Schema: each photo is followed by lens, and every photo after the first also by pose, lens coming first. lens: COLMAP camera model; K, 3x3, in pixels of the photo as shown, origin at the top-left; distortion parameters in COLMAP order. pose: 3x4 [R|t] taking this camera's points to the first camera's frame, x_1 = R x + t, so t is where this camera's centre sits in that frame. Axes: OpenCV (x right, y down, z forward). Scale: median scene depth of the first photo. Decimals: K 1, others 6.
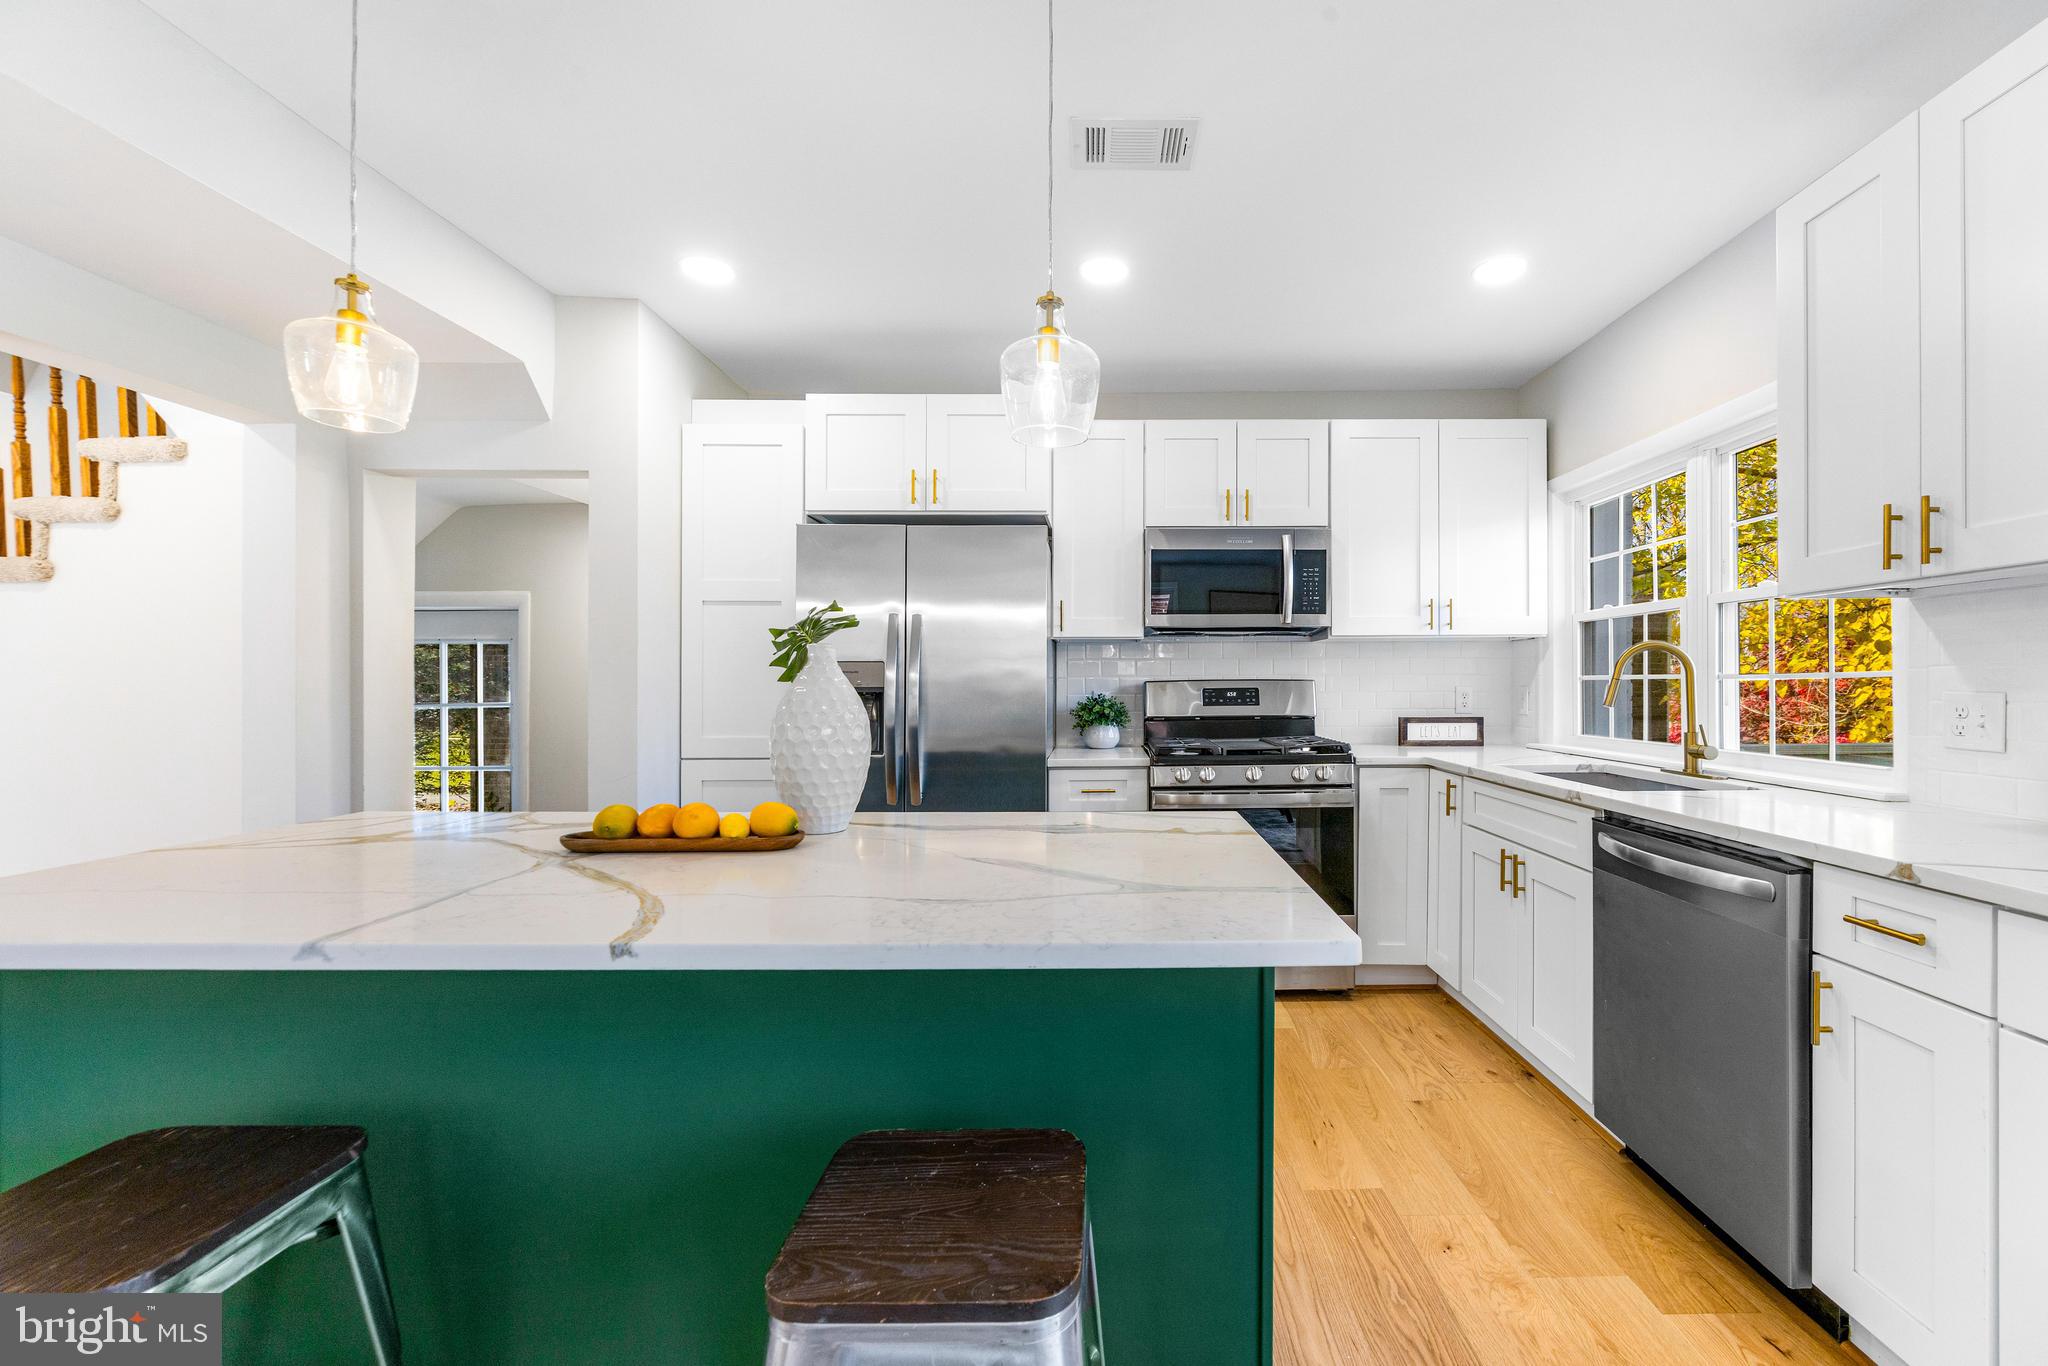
lens RADIAL K [[827.3, 0, 1115.3], [0, 827.3, 684.8], [0, 0, 1]] dist [-0.002641, -0.000311]
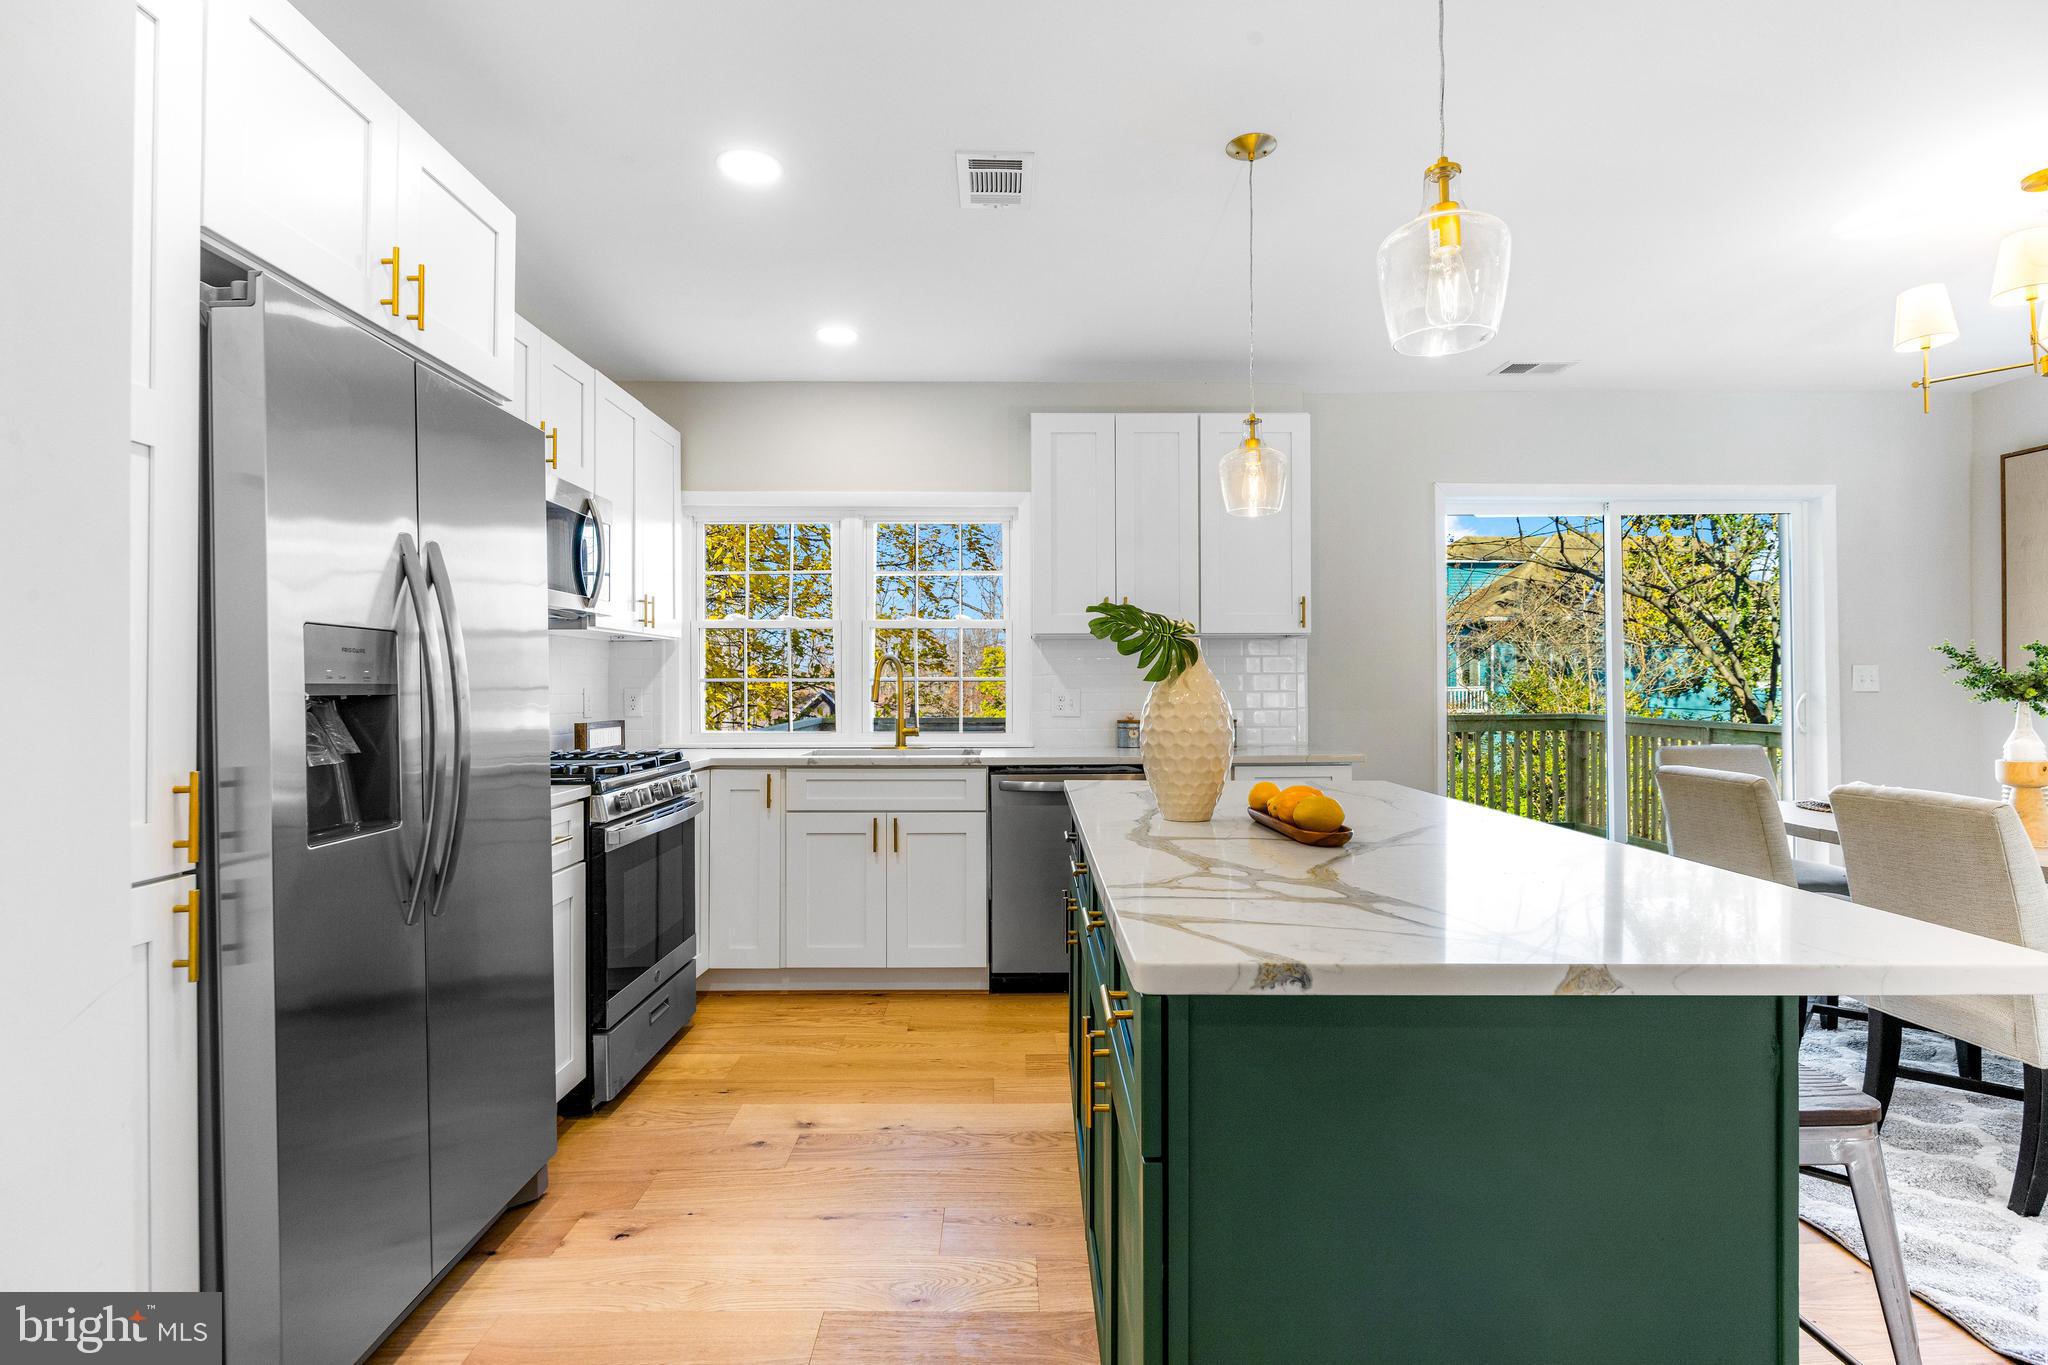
lens RADIAL K [[1006.3, 0, 1019.7], [0, 1006.3, 677.1], [0, 0, 1]] dist [-0.014538, 0.001539]
pose [[0.020441, 0.011655, 0.999723, -0.779910], [0.004110, 0.999923, -0.011742, 0.005807], [-0.999783, 0.004349, 0.020391, 0.571368]]
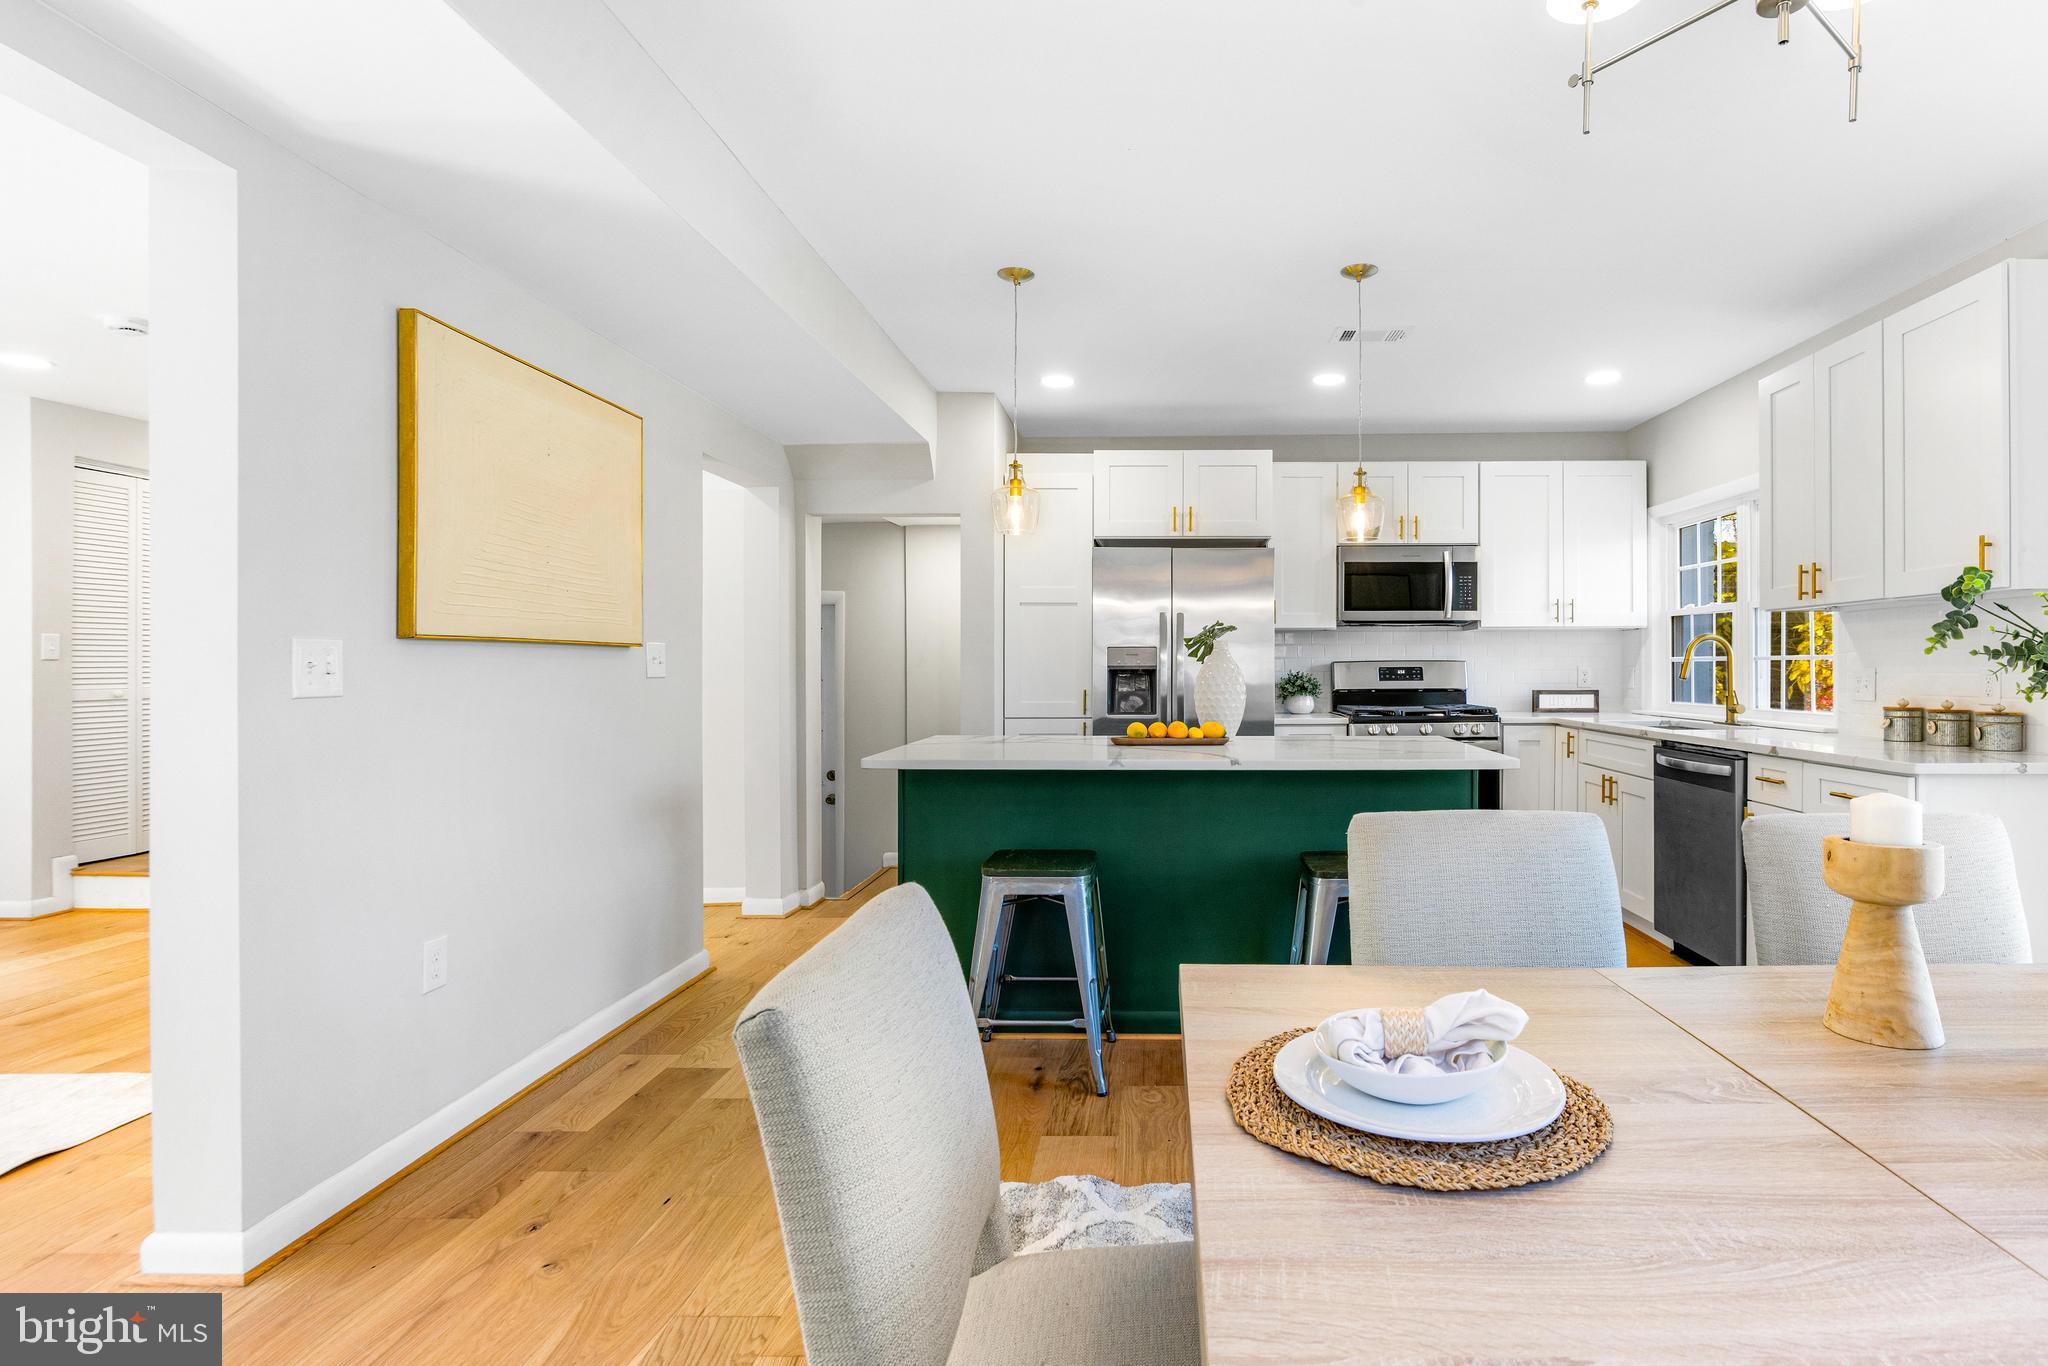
lens RADIAL K [[986.2, 0, 1166.0], [0, 986.2, 665.7], [0, 0, 1]] dist [-0.013961, -0.000224]
pose [[0.999695, 0.000775, -0.024698, -0.206858], [-0.000849, 0.999995, -0.002996, 0.007166], [0.024696, 0.003016, 0.999690, -0.595343]]
